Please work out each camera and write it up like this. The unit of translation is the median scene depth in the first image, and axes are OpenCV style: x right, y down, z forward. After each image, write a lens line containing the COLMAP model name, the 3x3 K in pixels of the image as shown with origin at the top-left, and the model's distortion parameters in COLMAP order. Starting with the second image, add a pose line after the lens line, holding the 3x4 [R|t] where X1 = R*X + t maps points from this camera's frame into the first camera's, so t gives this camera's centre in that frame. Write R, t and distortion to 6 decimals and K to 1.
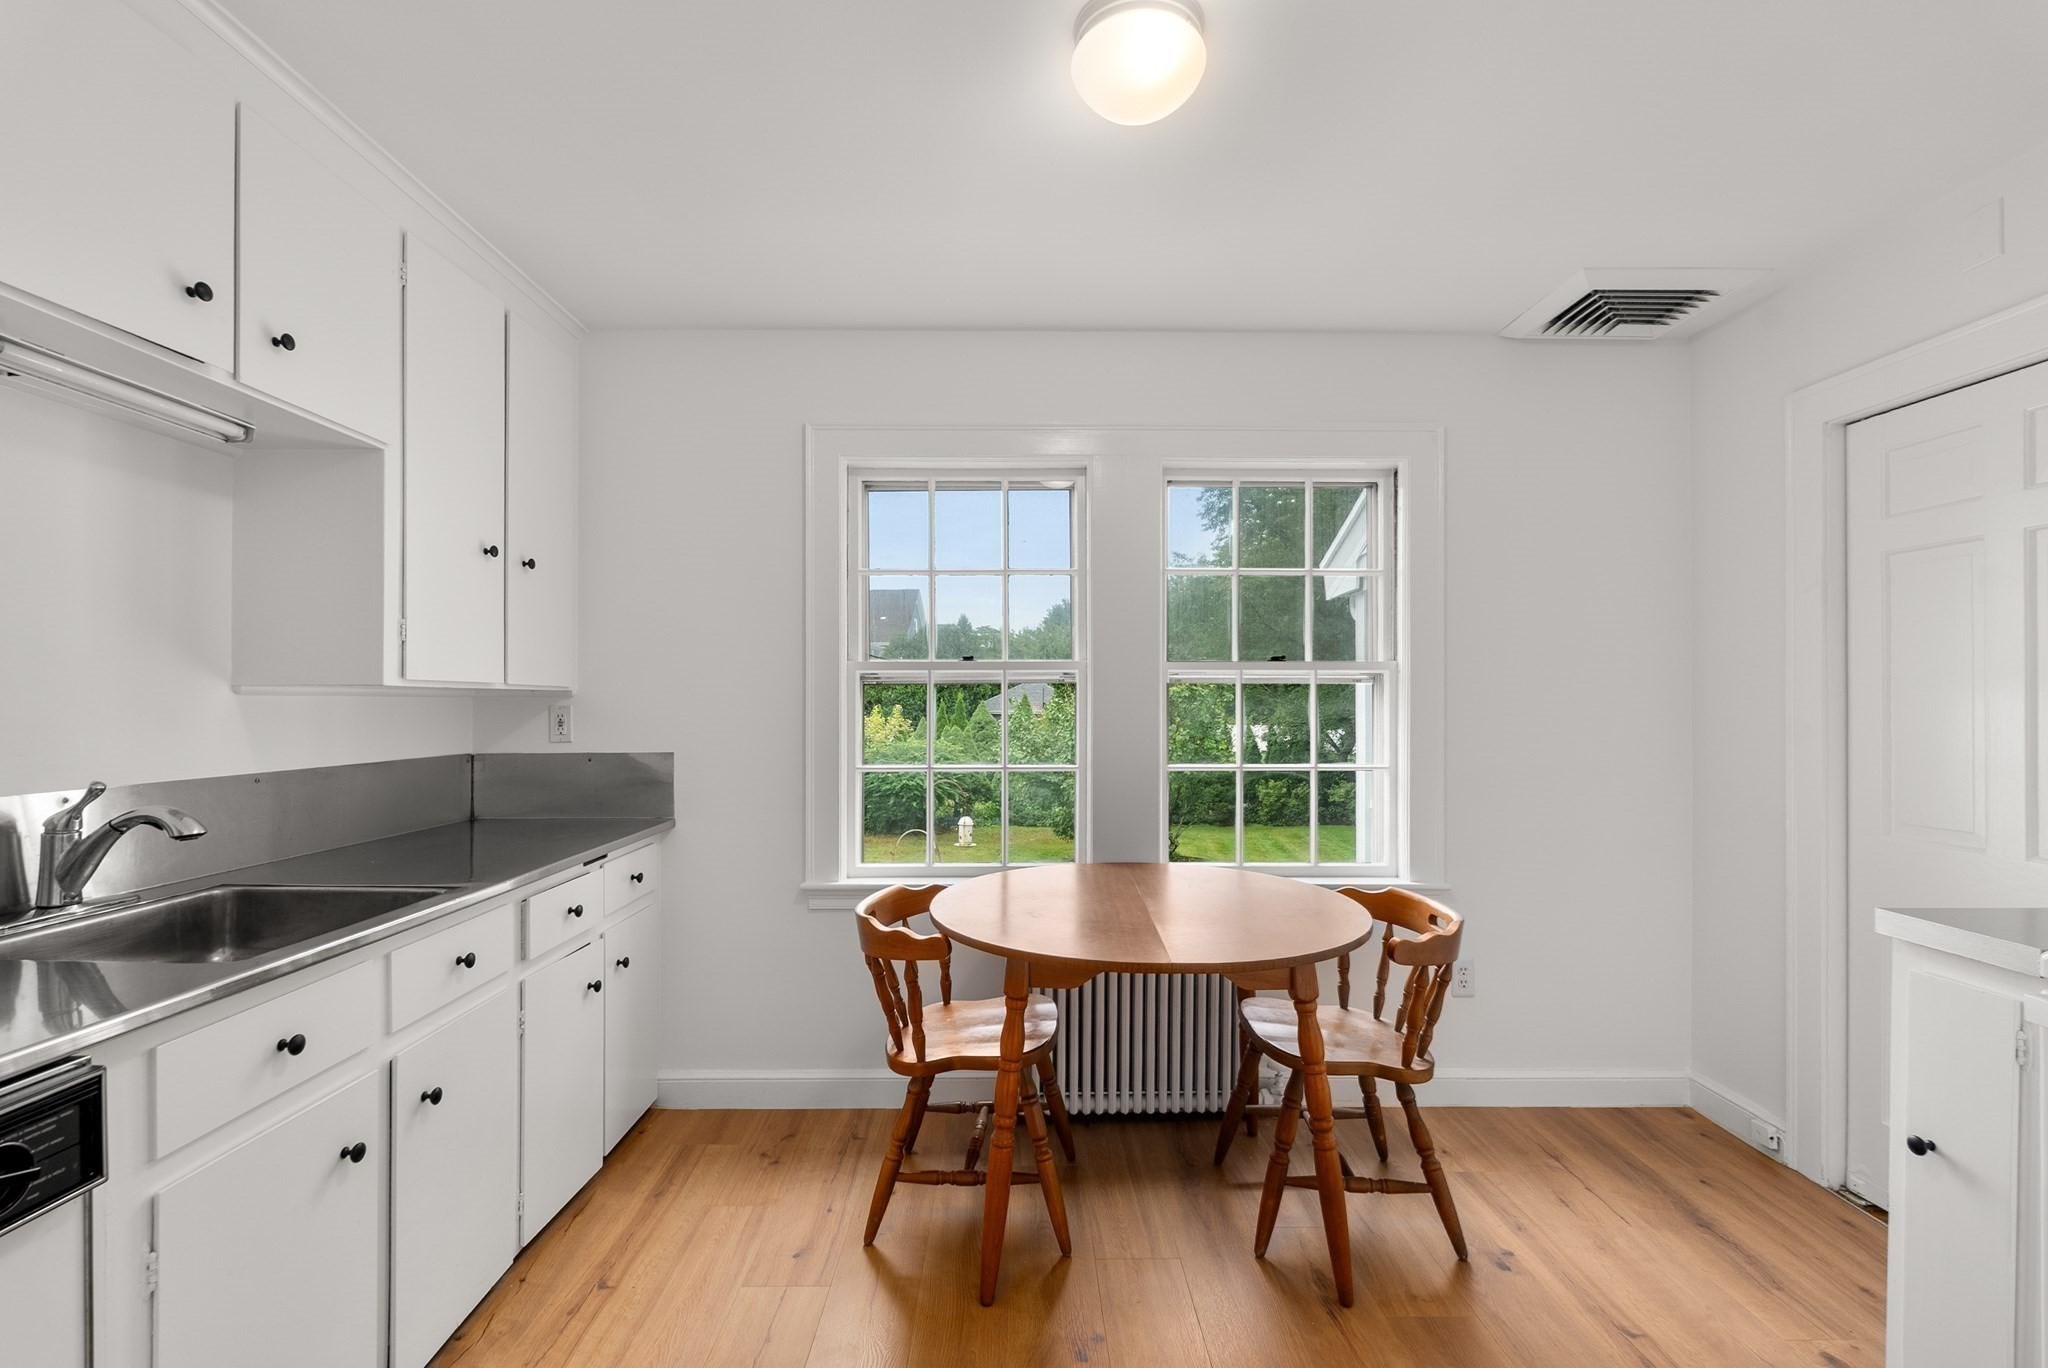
lens RADIAL K [[916.3, 0, 1024.0], [0, 916.3, 684.0], [0, 0, 1]] dist [0.015961, -0.000157]
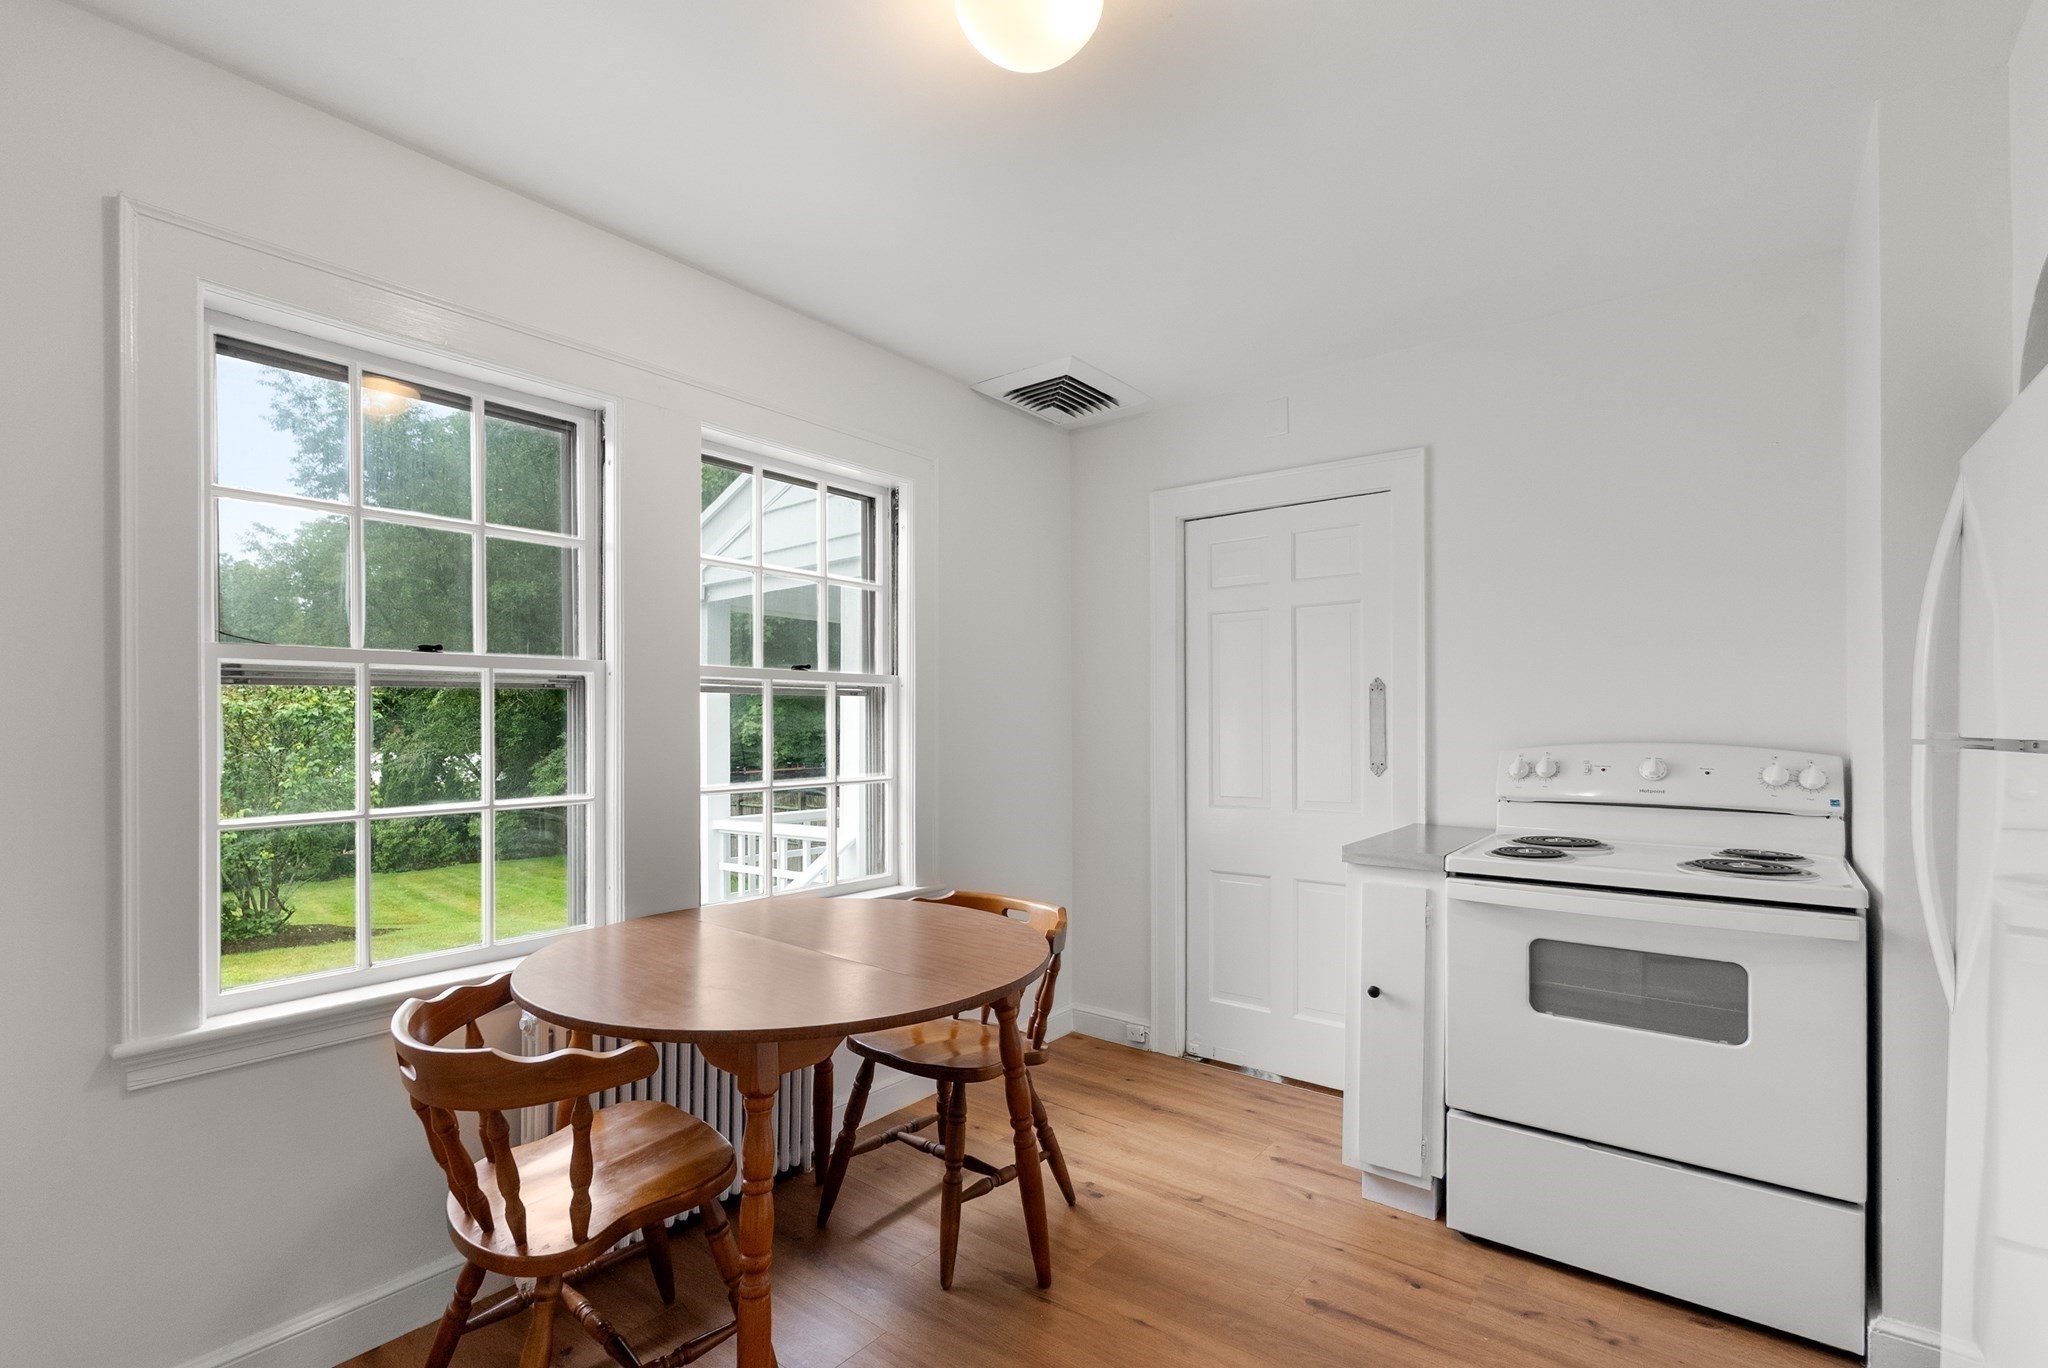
lens RADIAL K [[942.5, 0, 1015.9], [0, 942.5, 710.4], [0, 0, 1]] dist [0.011183, 0.000660]
pose [[0.635358, 0.006211, 0.772193, -0.393495], [-0.010709, 0.999942, 0.000768, 0.014232], [-0.772144, -0.008758, 0.635387, 0.270767]]
